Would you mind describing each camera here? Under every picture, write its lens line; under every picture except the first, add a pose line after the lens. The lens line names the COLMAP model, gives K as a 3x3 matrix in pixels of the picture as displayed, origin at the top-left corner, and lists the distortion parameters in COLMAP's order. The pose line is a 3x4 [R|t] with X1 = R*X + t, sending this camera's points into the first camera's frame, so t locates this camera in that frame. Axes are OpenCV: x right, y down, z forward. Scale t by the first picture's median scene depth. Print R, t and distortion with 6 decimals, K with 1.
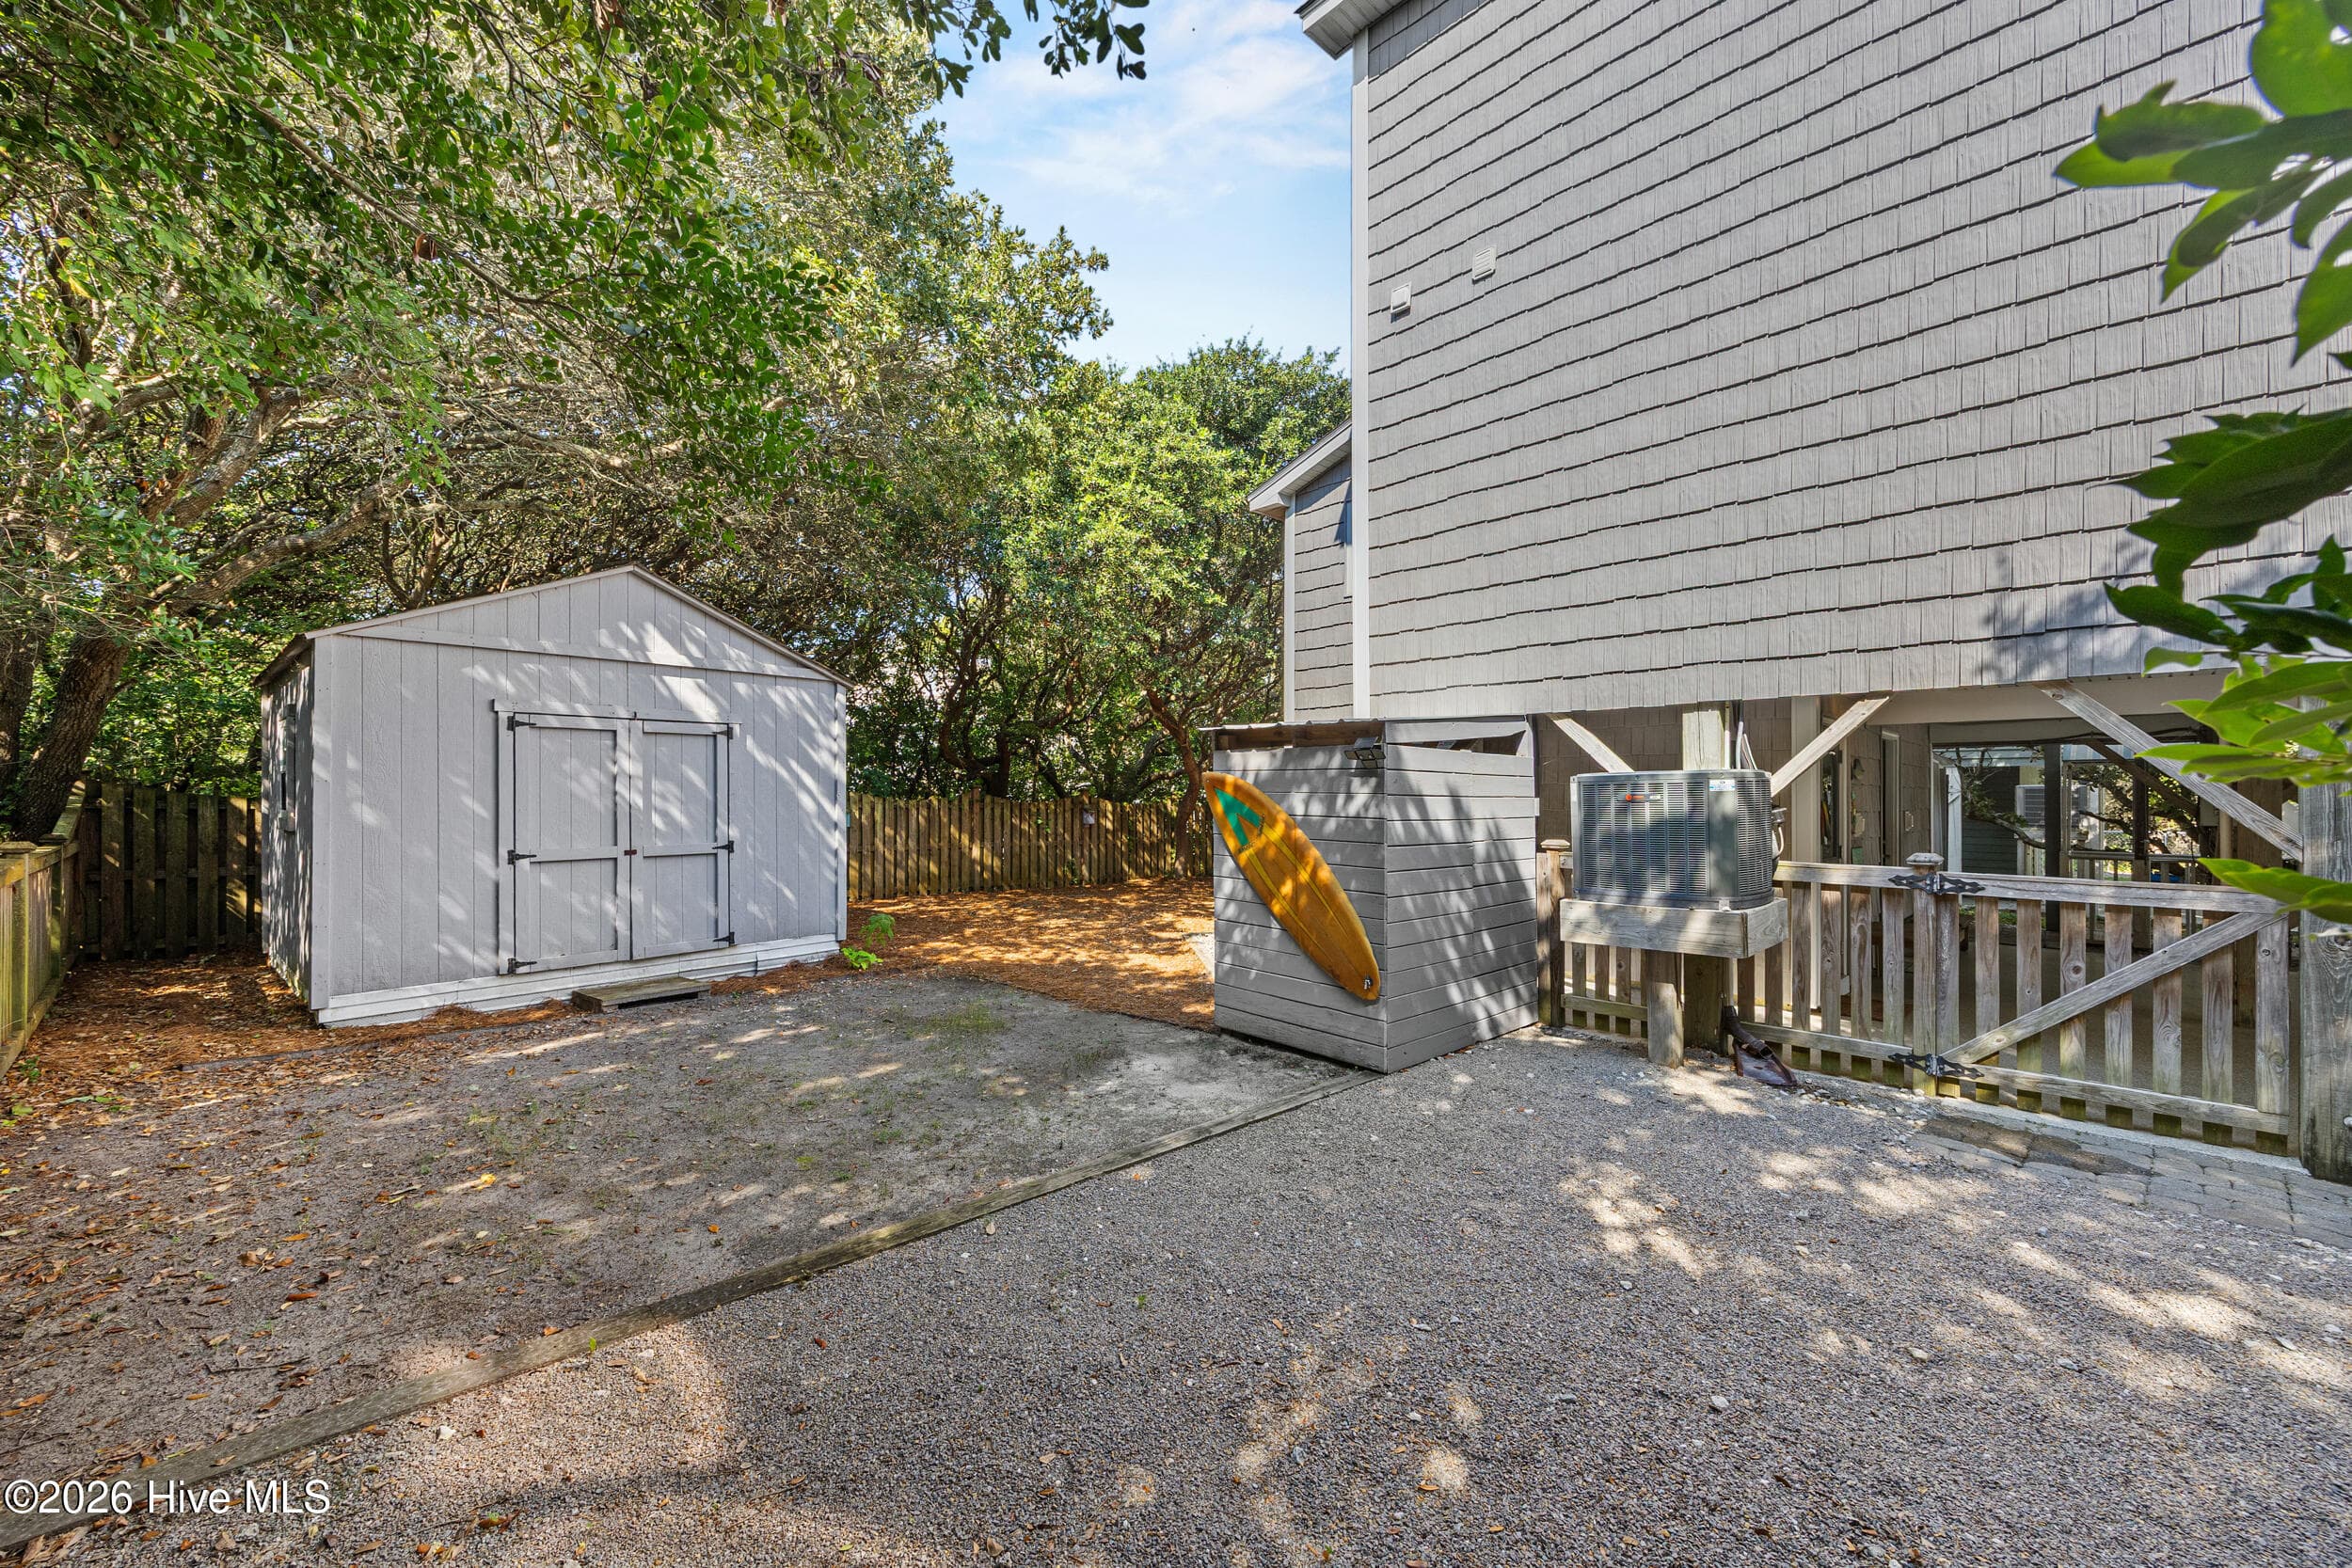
lens RADIAL K [[985.7, 0, 1172.8], [0, 985.7, 791.8], [0, 0, 1]] dist [-0.006591, -0.000223]
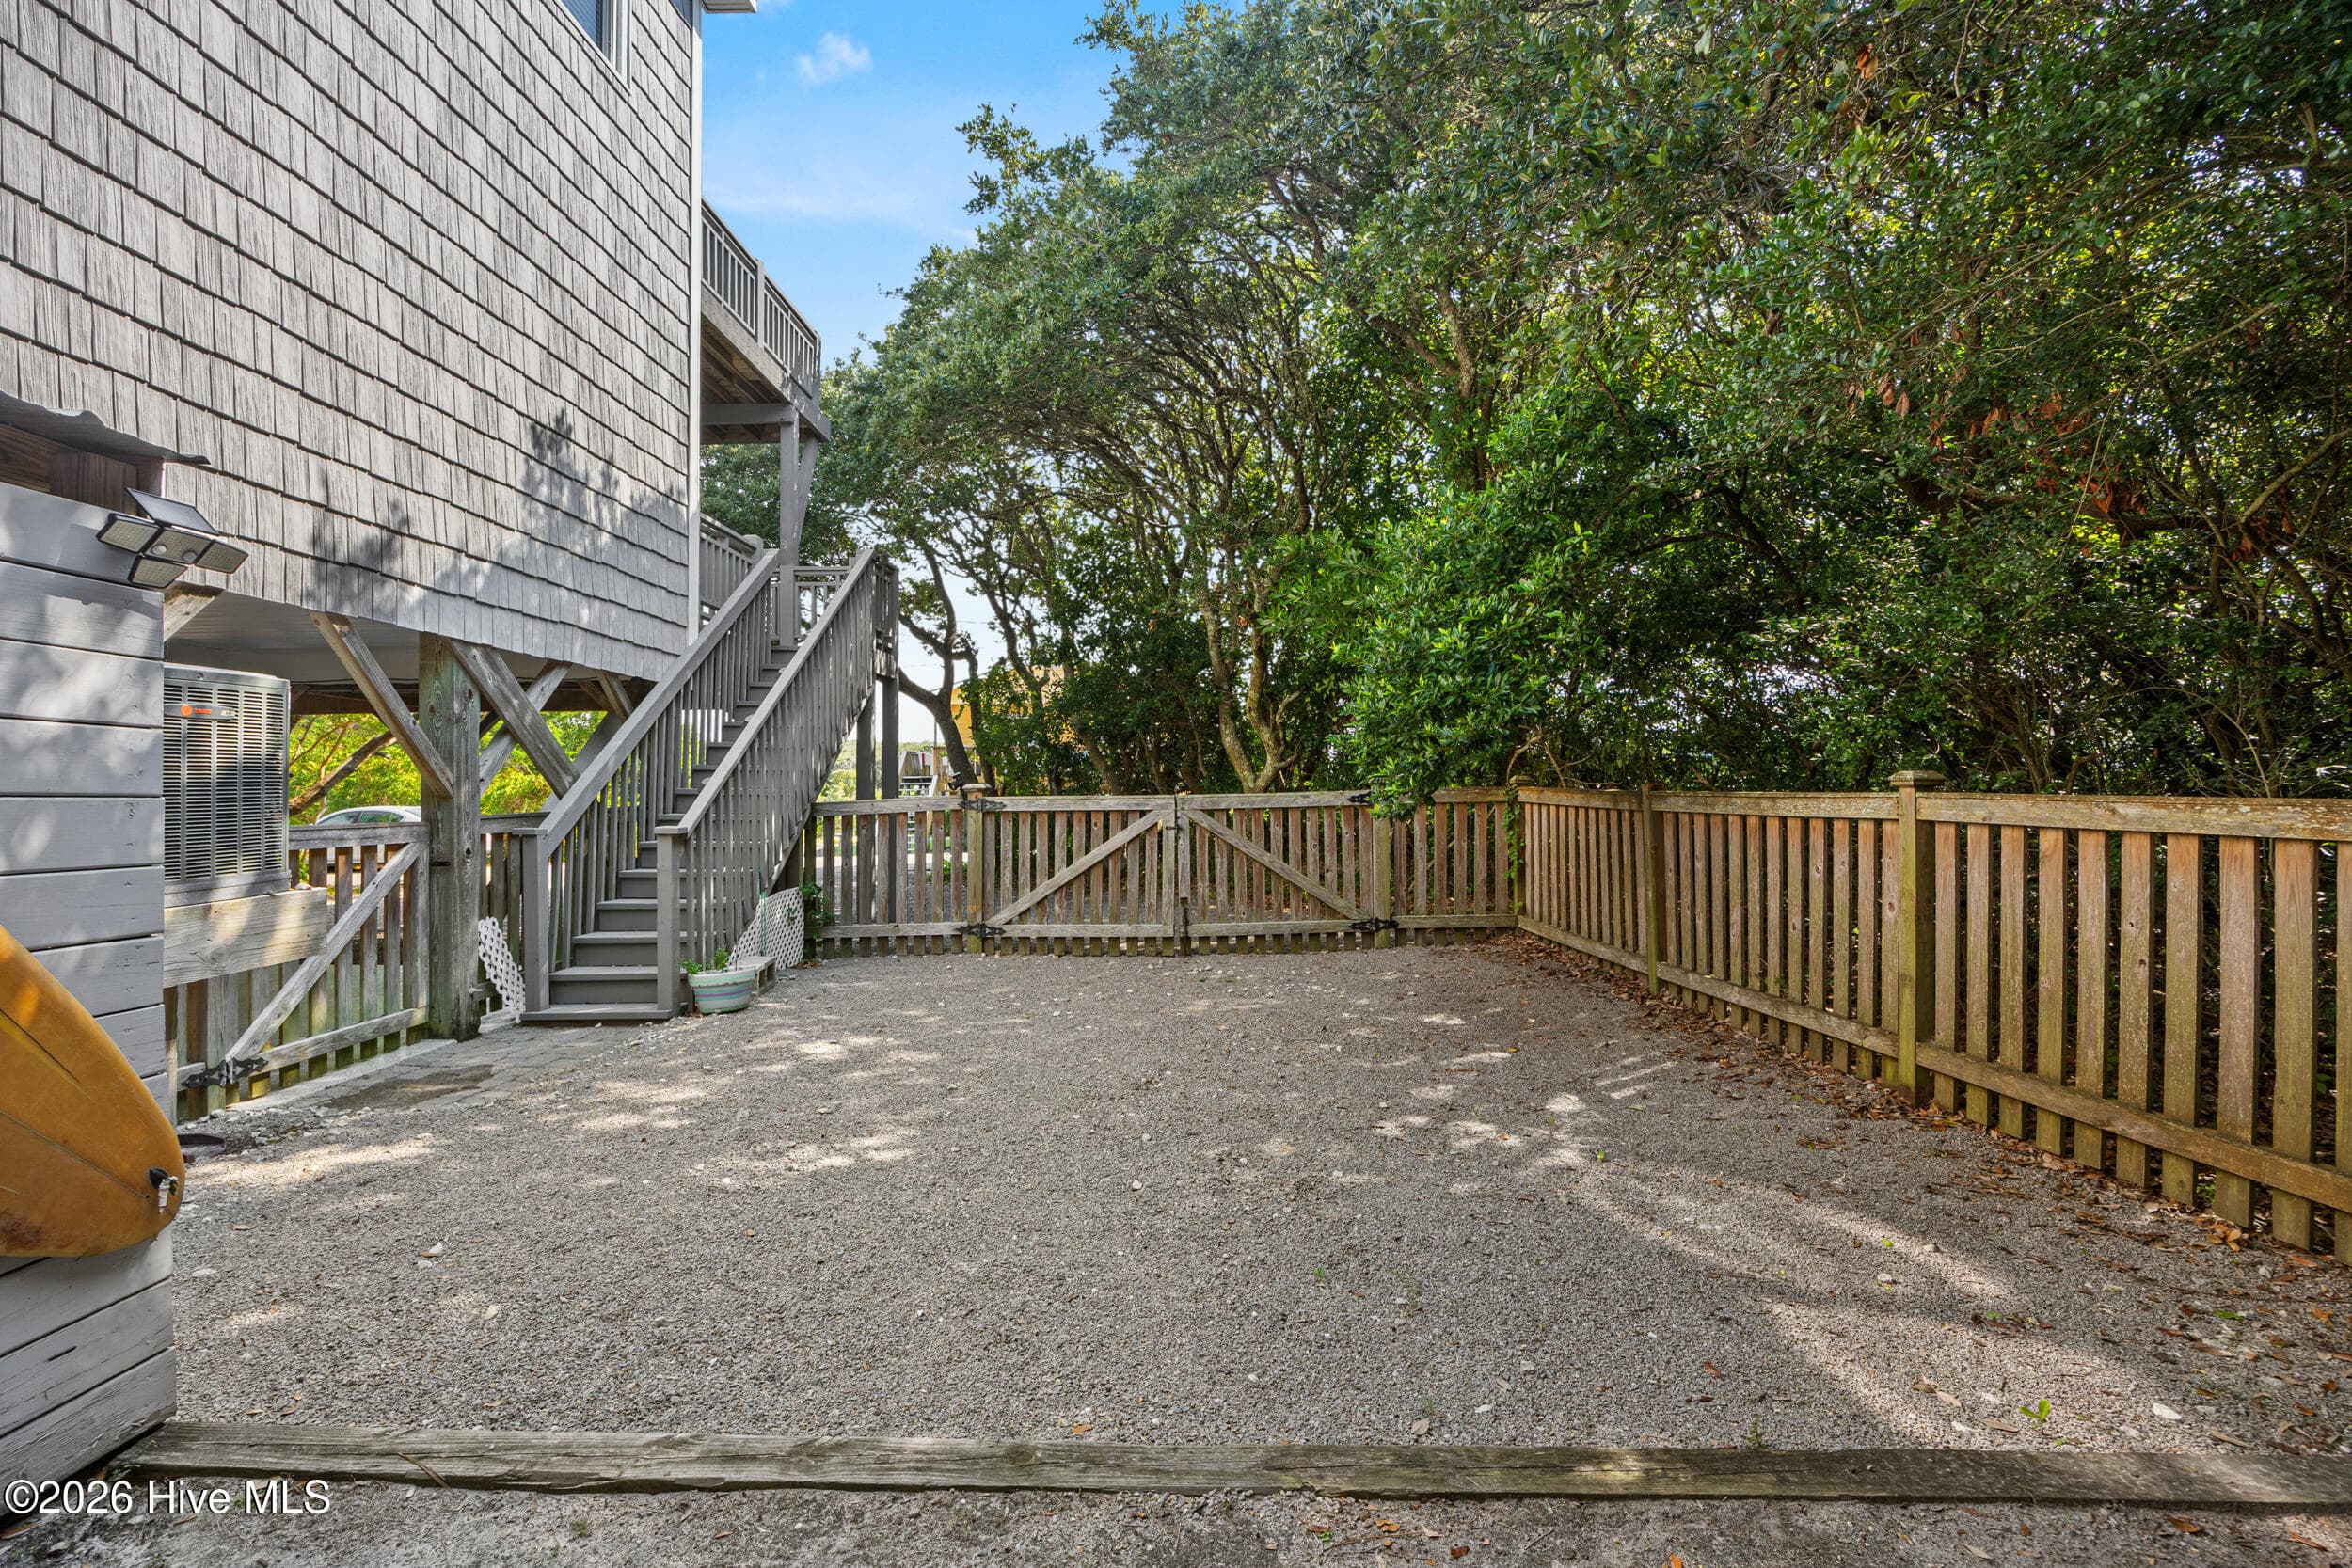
lens RADIAL K [[985.7, 0, 1172.8], [0, 985.7, 791.8], [0, 0, 1]] dist [-0.006591, -0.000223]
pose [[-0.735894, 0.002595, 0.677092, -0.310624], [0.004516, 0.999989, 0.001076, 0.052467], [-0.677081, 0.003850, -0.735898, 1.040754]]
